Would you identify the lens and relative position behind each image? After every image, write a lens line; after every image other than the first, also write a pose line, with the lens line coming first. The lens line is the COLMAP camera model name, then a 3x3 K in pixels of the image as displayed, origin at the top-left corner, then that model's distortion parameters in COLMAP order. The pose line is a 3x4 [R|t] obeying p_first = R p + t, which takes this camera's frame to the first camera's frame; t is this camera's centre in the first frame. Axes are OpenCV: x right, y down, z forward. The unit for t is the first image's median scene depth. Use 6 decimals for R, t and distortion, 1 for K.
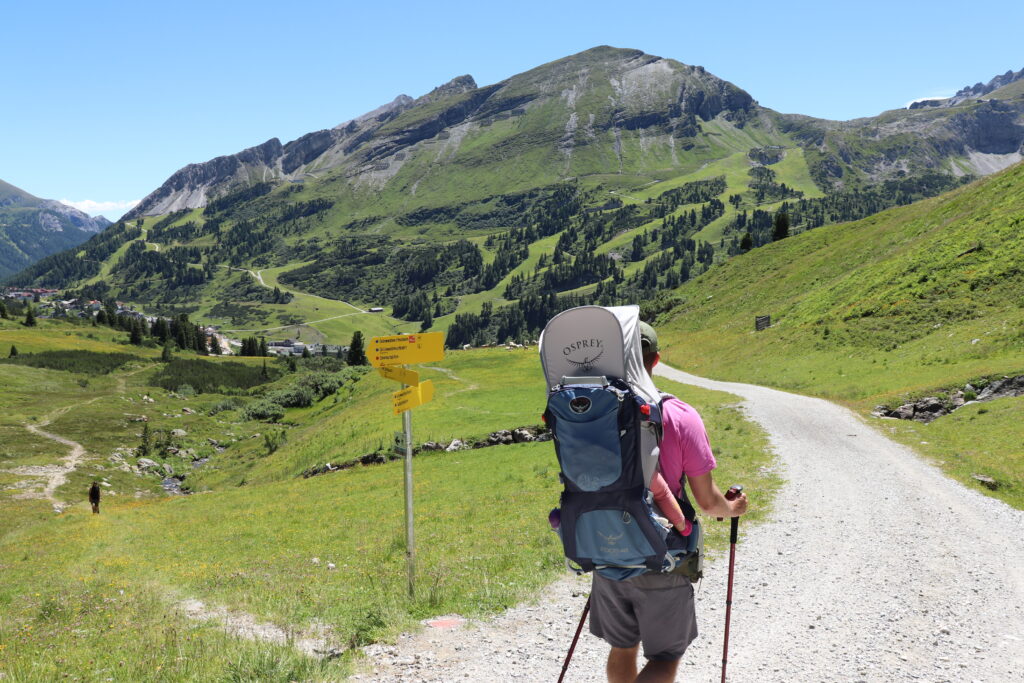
lens RADIAL K [[854.2, 0, 512.4], [0, 854.2, 347.6], [0, 0, 1]] dist [-0.118508, 0.099023]
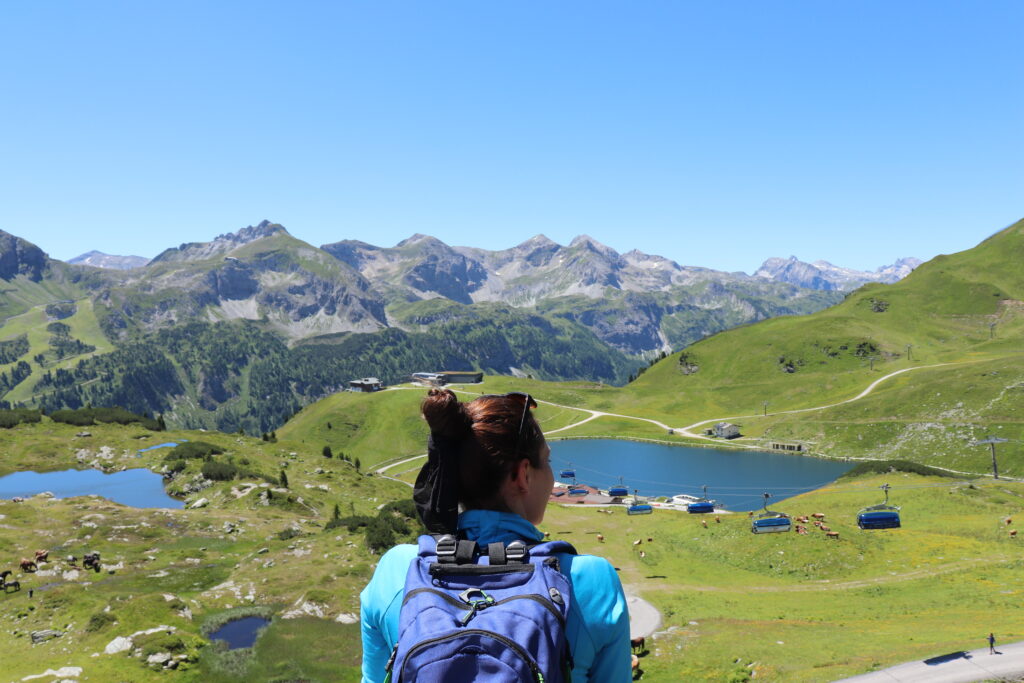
lens RADIAL K [[854.2, 0, 514.7], [0, 854.2, 338.2], [0, 0, 1]] dist [-0.118508, 0.099023]
pose [[0.698817, -0.045558, 0.713849, -0.100553], [0.118654, 0.991527, -0.052877, -0.048142], [-0.705391, 0.121652, 0.698301, -0.299750]]
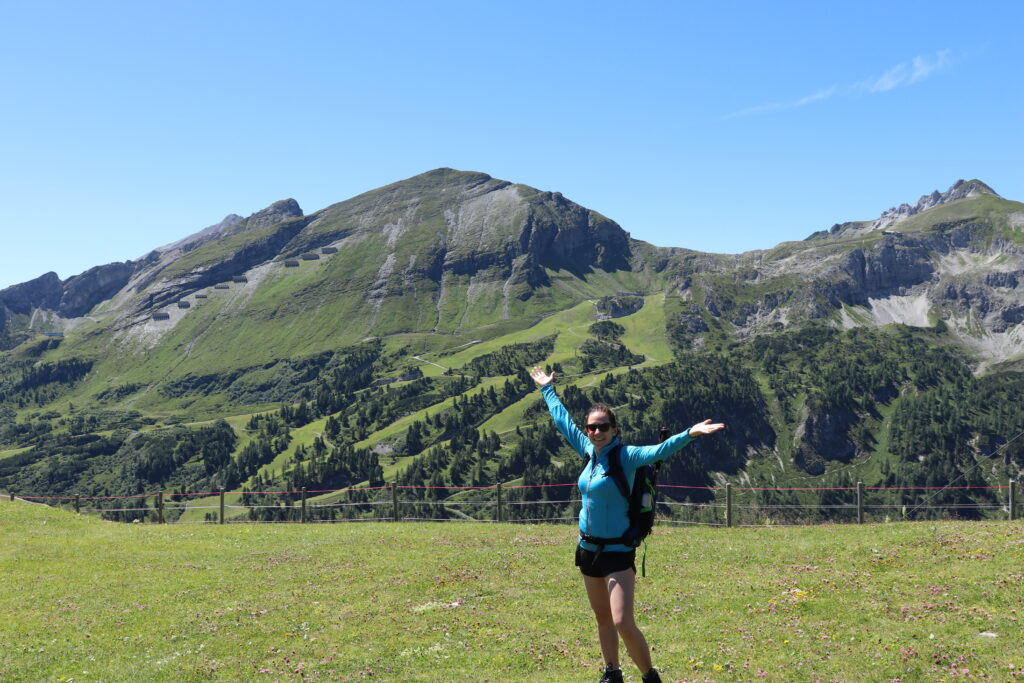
lens RADIAL K [[1032.9, 0, 511.5], [0, 1032.9, 336.1], [0, 0, 1]] dist [-0.048070, 0.000000]
pose [[0.998148, -0.003162, 0.060753, 0.136578], [0.011951, 0.989379, -0.144865, -0.052987], [-0.059650, 0.145323, 0.987585, 0.006314]]
